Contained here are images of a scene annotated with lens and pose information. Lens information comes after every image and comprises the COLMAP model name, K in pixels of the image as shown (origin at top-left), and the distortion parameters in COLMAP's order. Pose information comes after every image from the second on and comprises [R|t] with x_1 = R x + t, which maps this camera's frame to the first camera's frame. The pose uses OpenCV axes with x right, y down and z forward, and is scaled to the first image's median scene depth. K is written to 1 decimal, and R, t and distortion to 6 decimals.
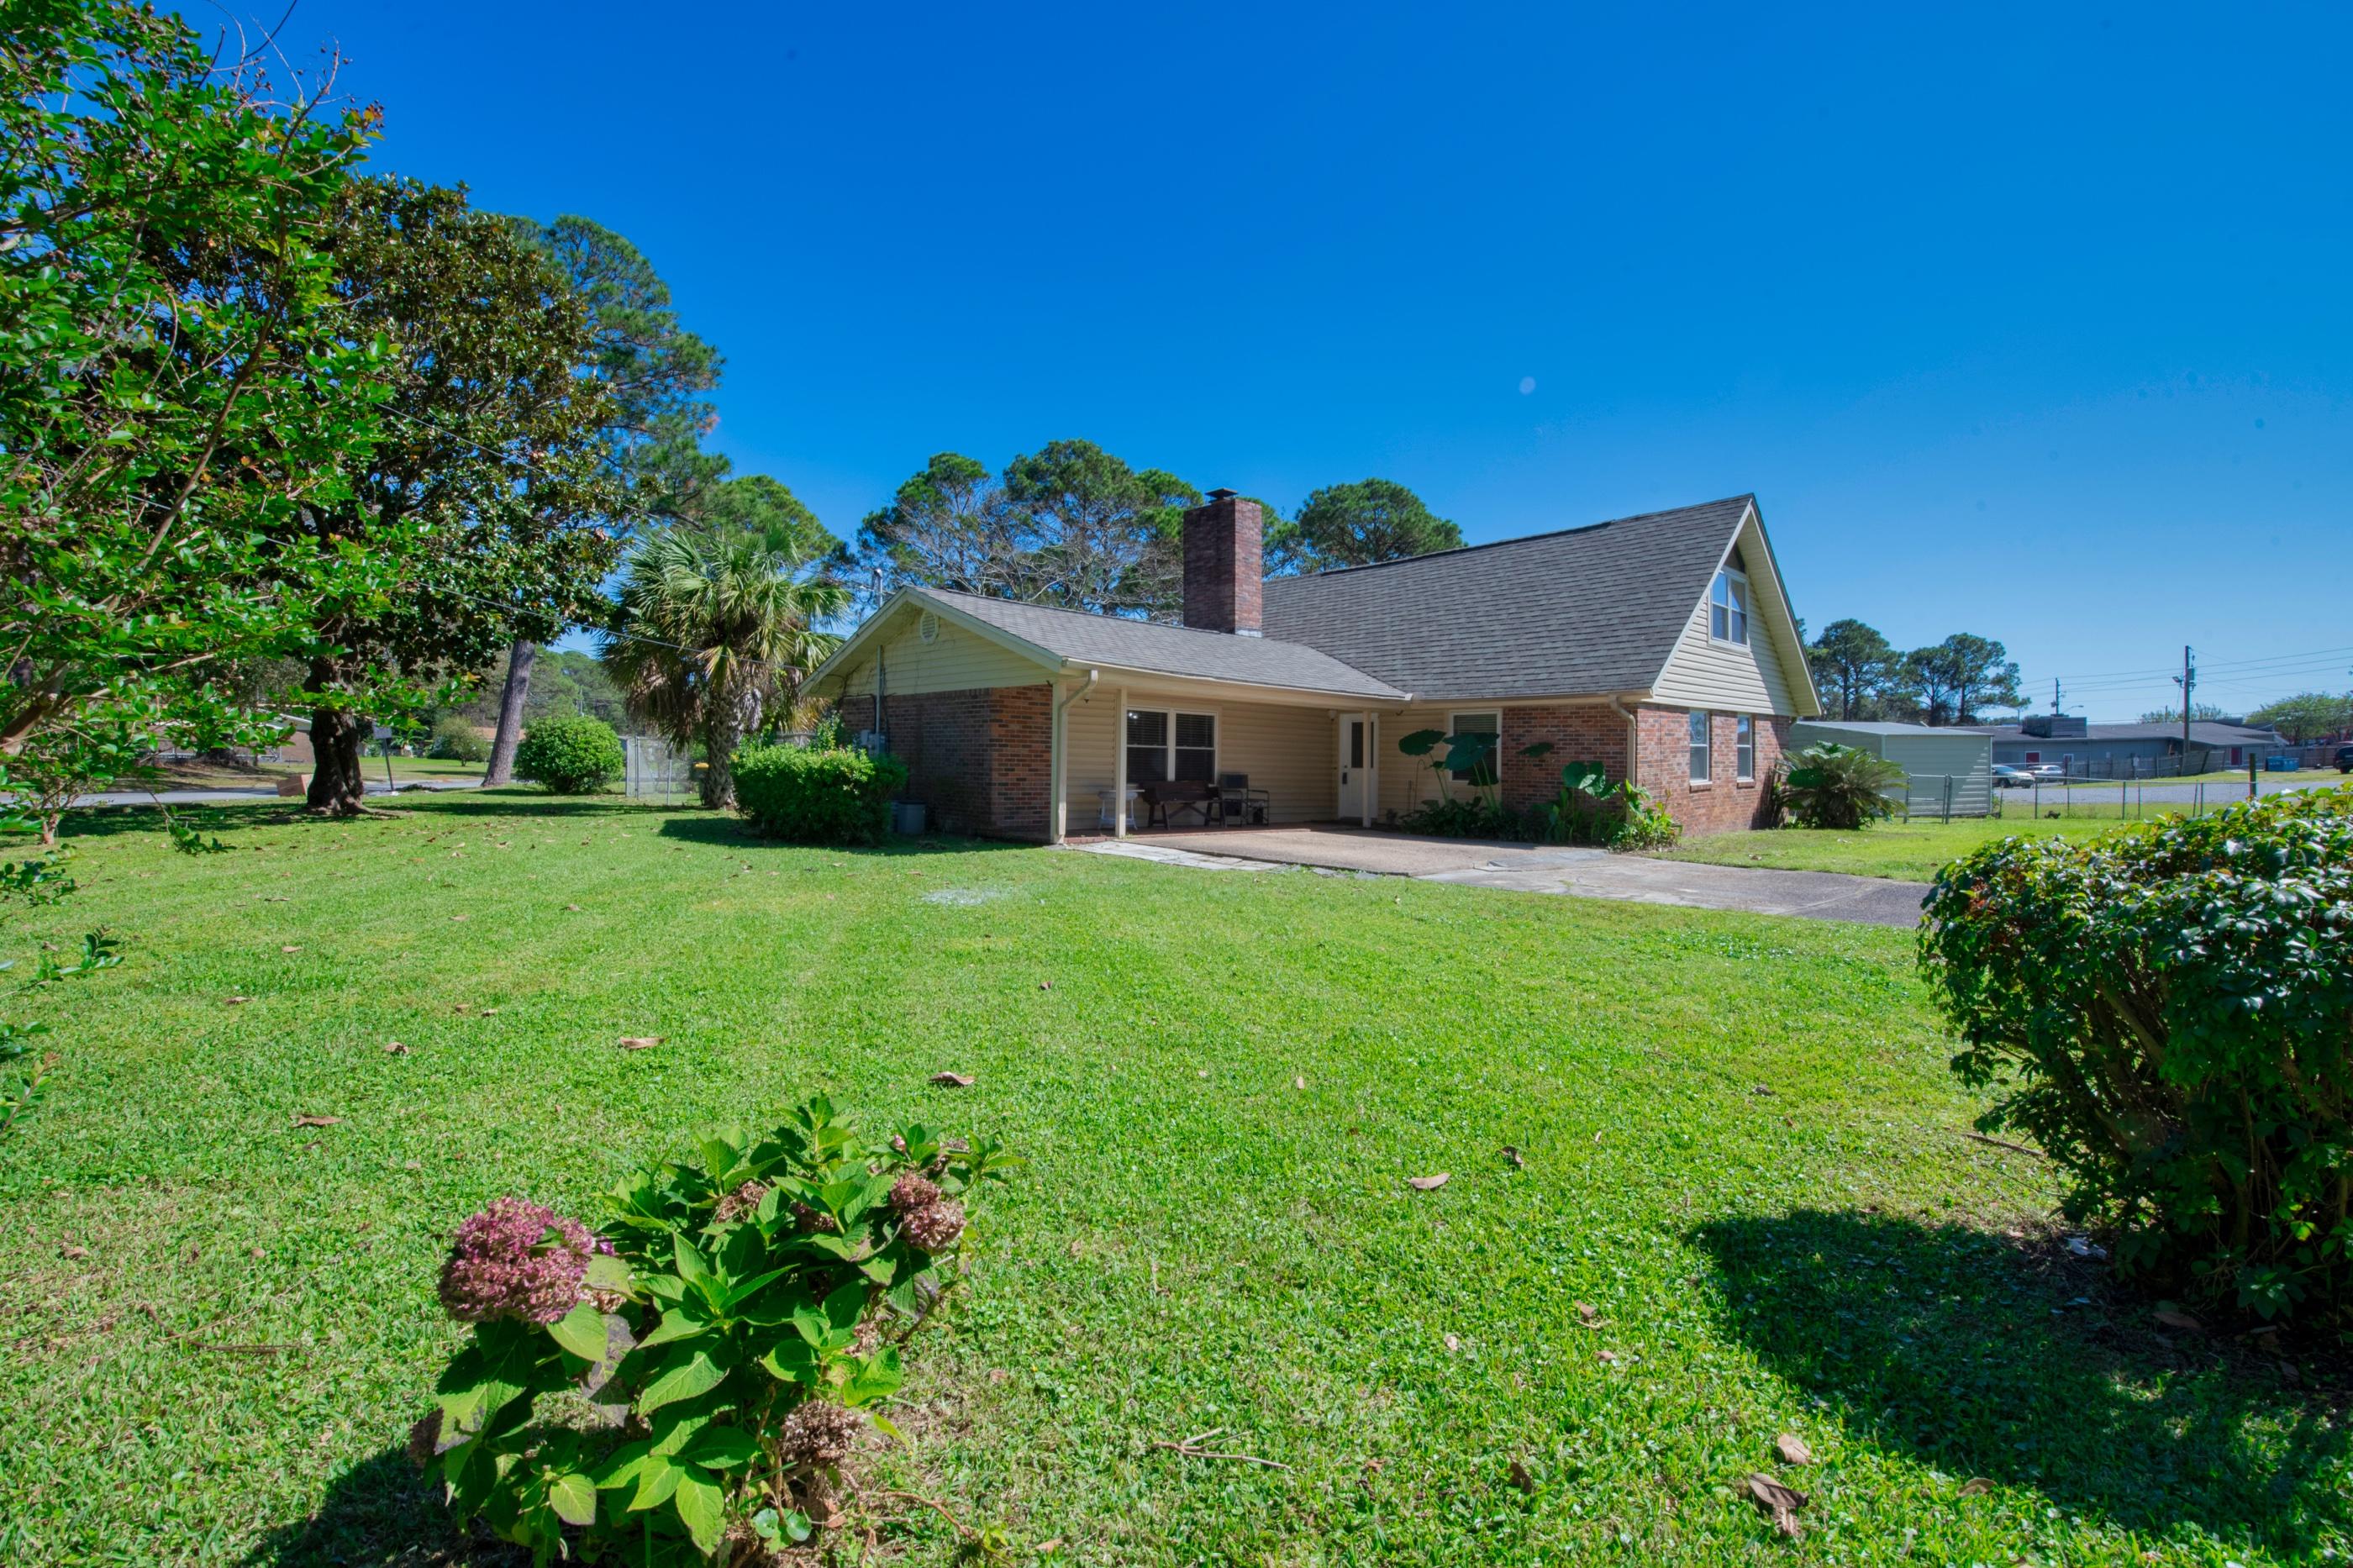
lens RADIAL K [[968.6, 0, 1198.4], [0, 968.6, 863.7], [0, 0, 1]] dist [0.014530, -0.000168]
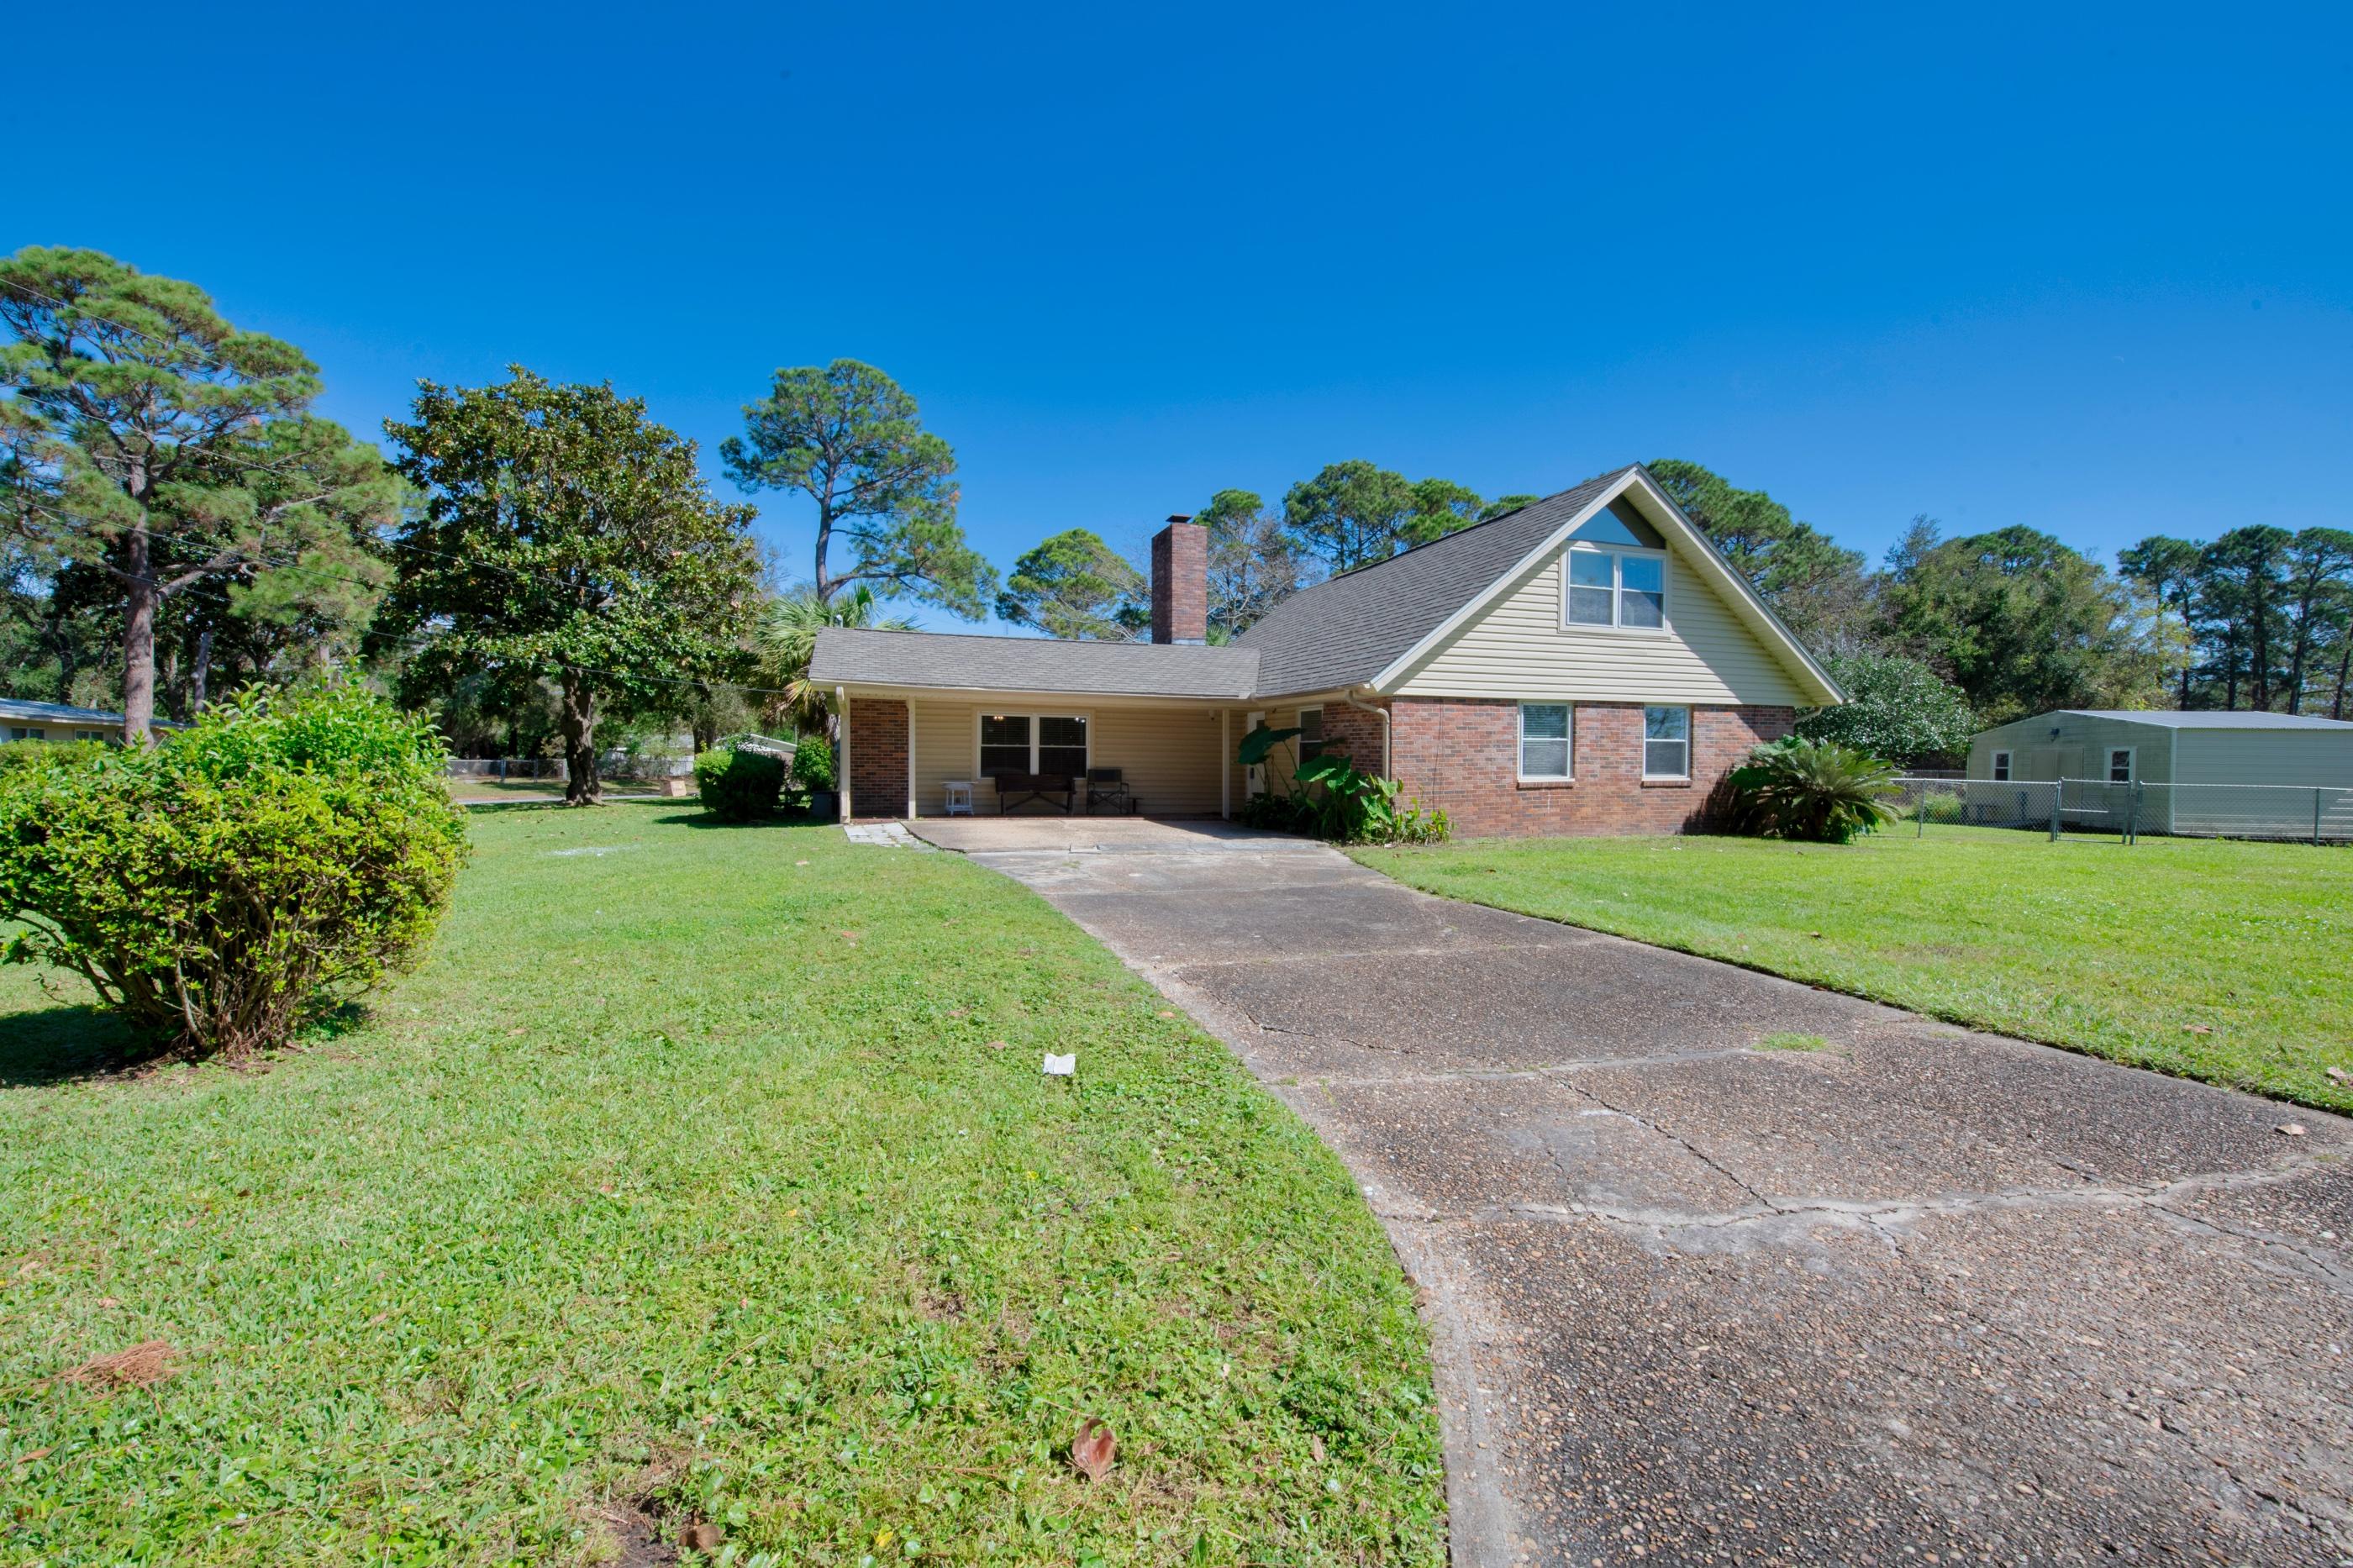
lens RADIAL K [[955.6, 0, 1168.2], [0, 955.6, 771.5], [0, 0, 1]] dist [0.009476, -0.010152]
pose [[0.893214, 0.003643, -0.449617, 0.551253], [-0.047476, 0.995141, -0.086254, 0.002135], [0.447118, 0.098389, 0.889047, 0.043619]]
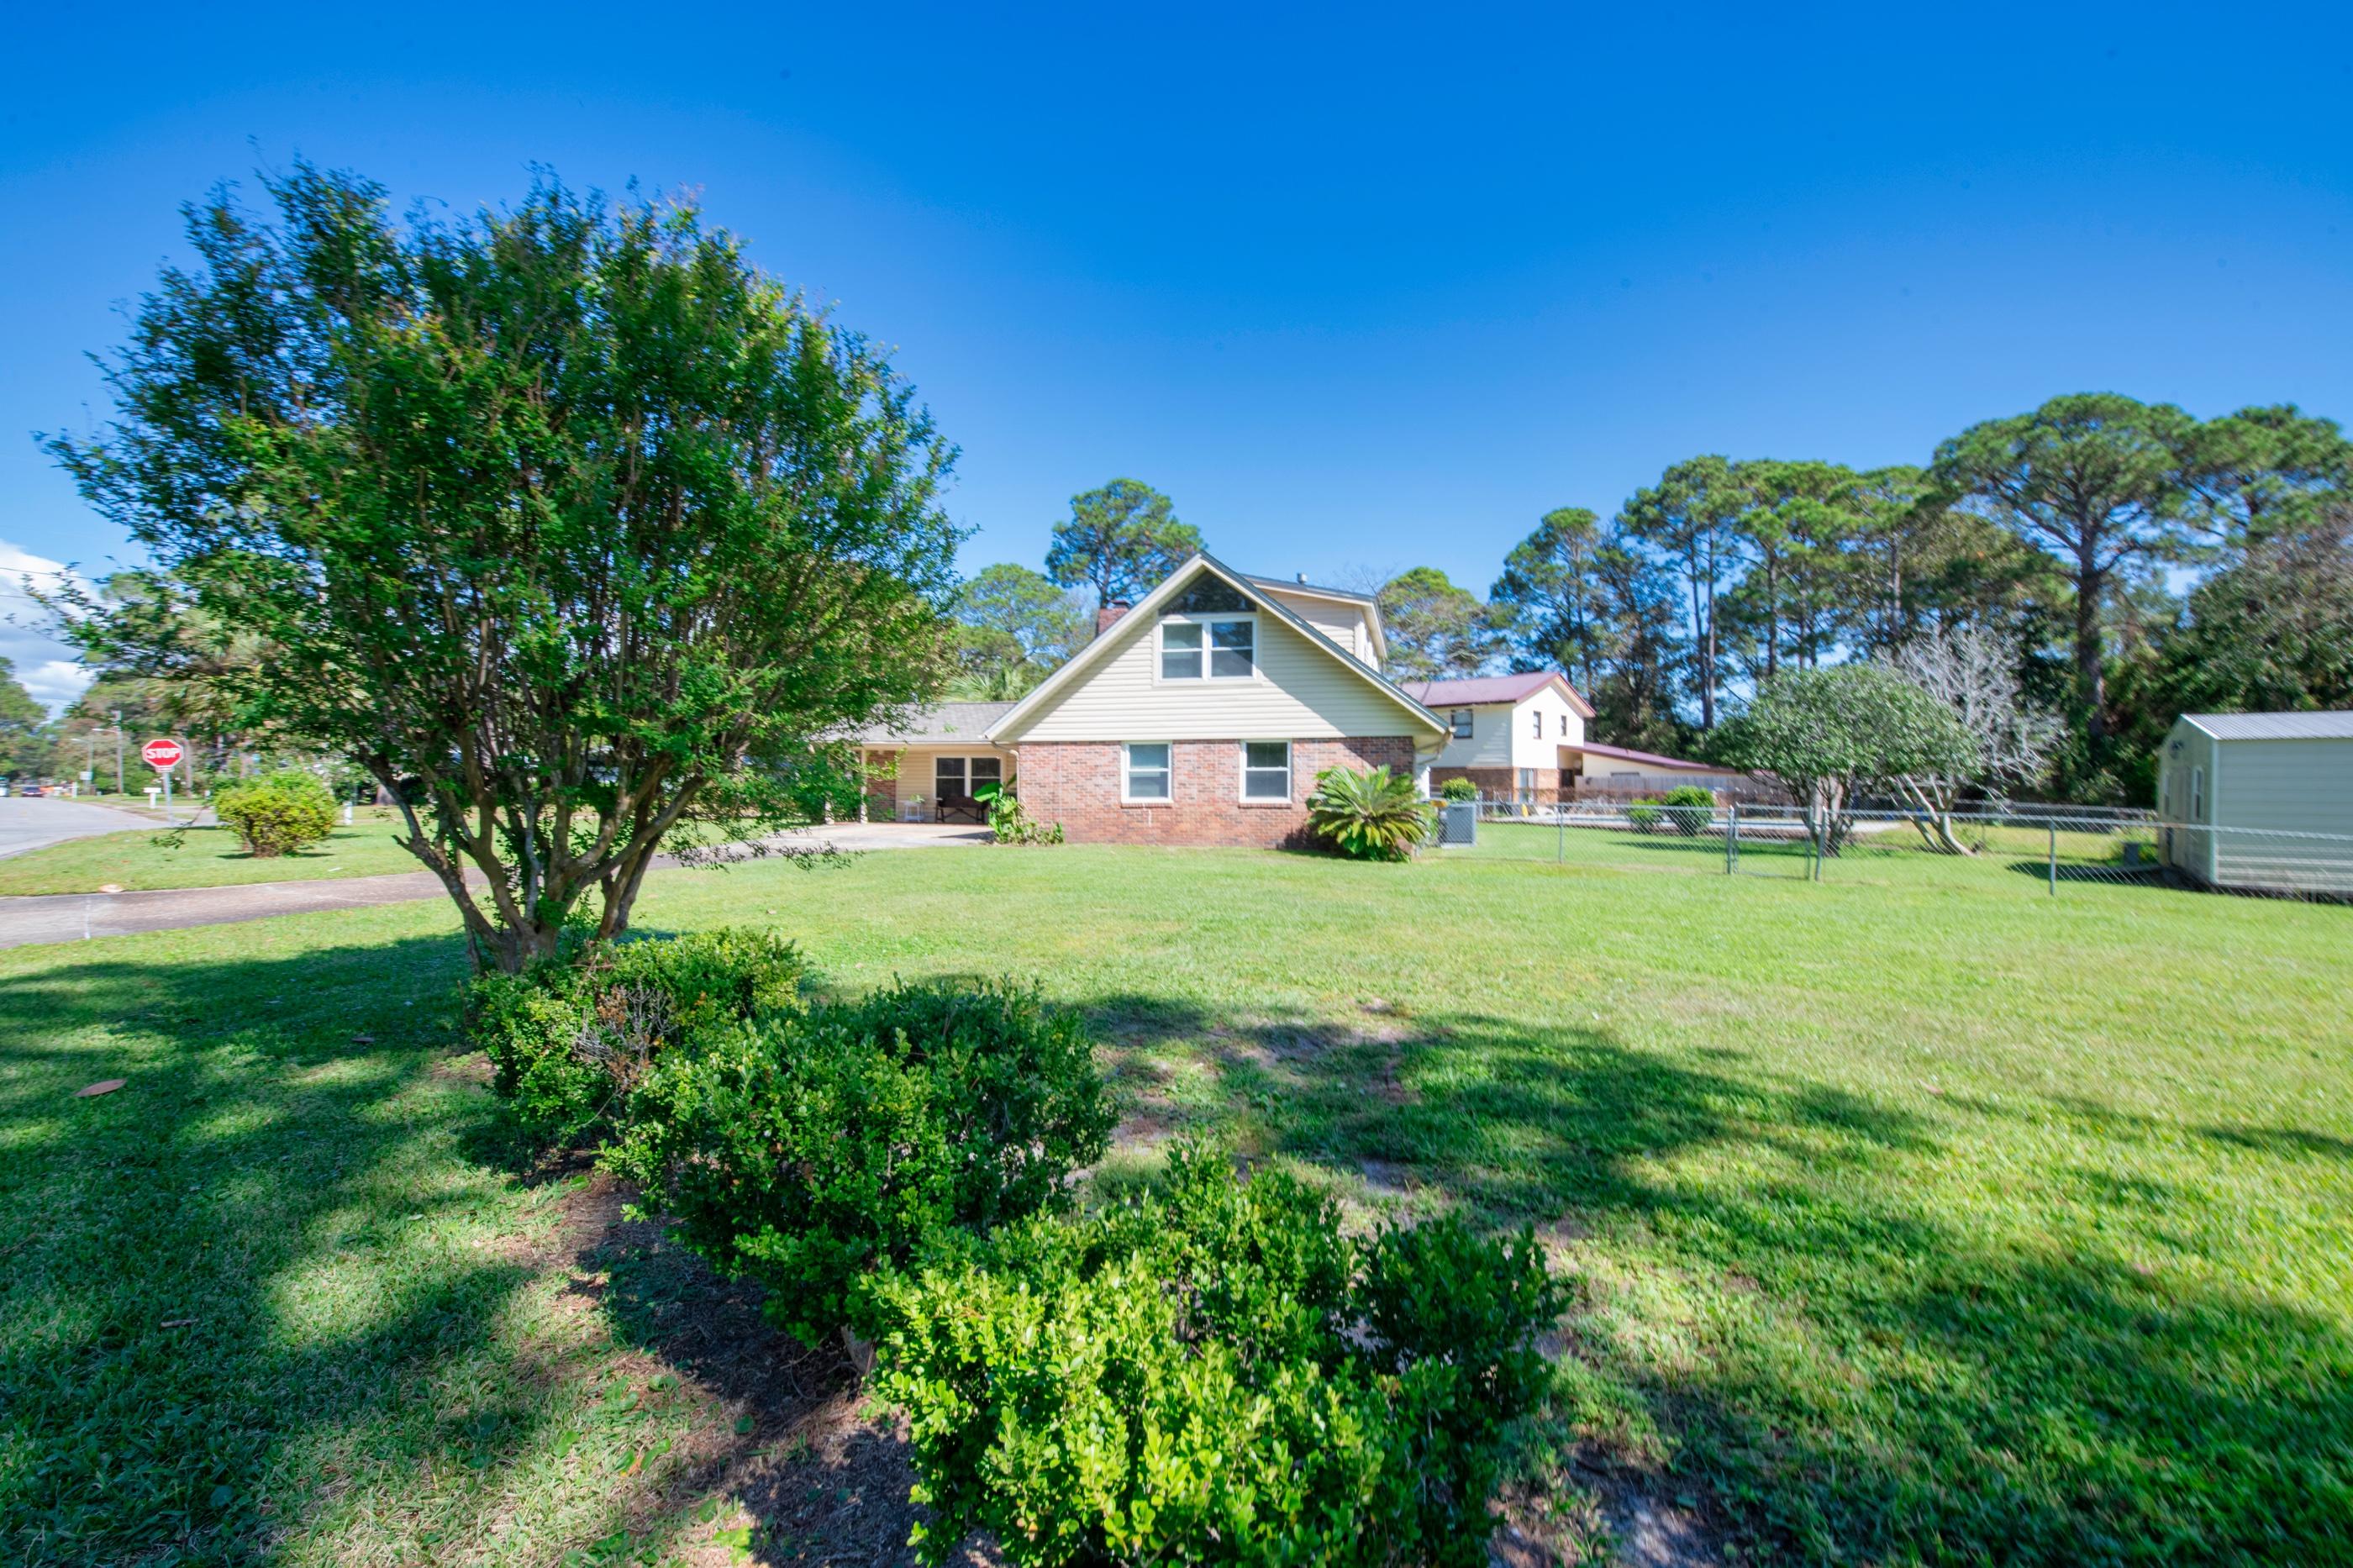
lens RADIAL K [[955.6, 0, 1168.2], [0, 955.6, 771.5], [0, 0, 1]] dist [0.009476, -0.010152]
pose [[0.490967, -0.017997, -0.870992, 1.410874], [-0.093170, 0.992968, -0.073036, -0.034338], [0.866182, 0.117008, 0.485838, 0.419267]]
